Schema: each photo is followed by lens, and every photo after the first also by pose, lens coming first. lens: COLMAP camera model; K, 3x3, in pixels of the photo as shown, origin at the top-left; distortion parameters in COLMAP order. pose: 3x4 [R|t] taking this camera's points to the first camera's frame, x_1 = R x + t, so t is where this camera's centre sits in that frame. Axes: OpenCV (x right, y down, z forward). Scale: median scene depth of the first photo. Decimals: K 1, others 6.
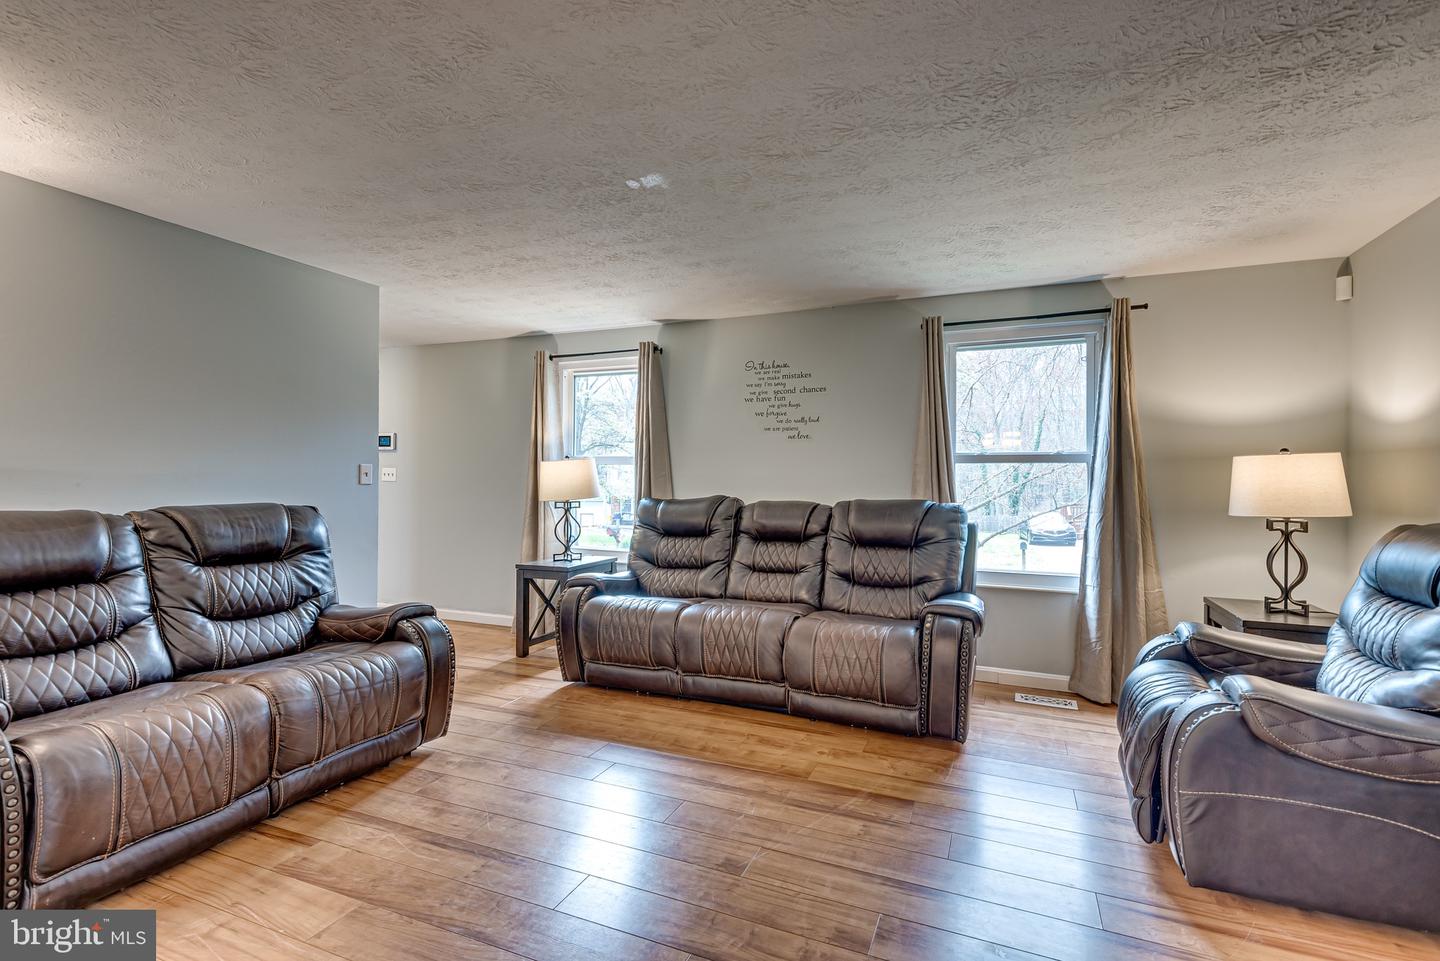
lens RADIAL K [[630.8, 0, 749.1], [0, 630.8, 474.9], [0, 0, 1]] dist [0.002969, 0.000146]
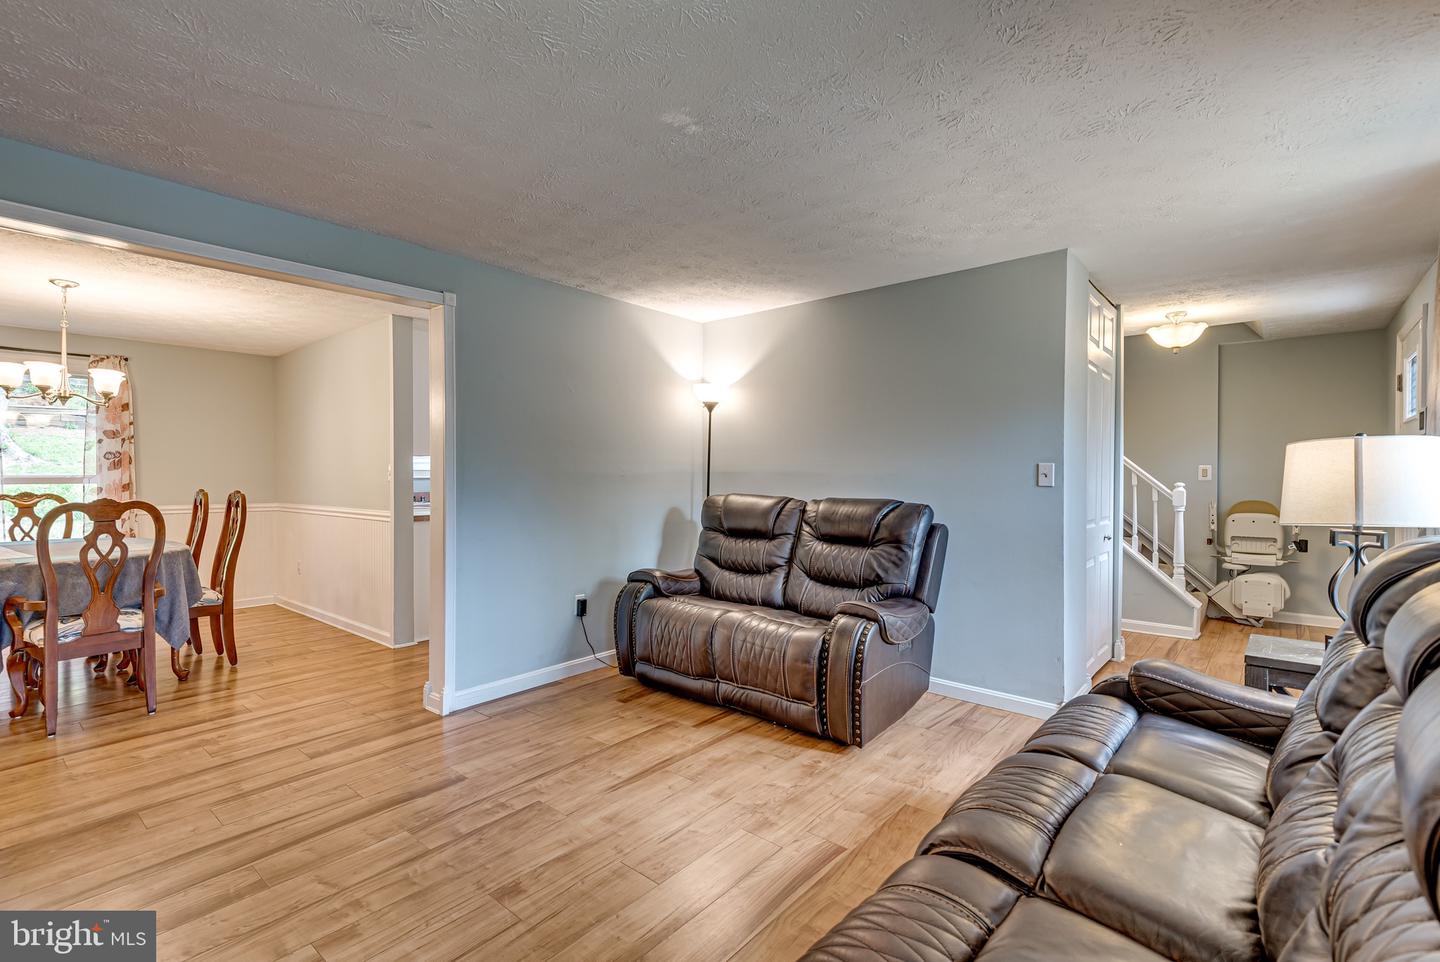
lens RADIAL K [[671.7, 0, 695.2], [0, 671.7, 479.6], [0, 0, 1]] dist [0.013161, -0.000569]
pose [[-0.339072, 0.003754, -0.940753, 0.699906], [-0.002446, 0.999985, 0.004872, 0.002917], [0.940757, 0.003953, -0.339057, 1.381392]]
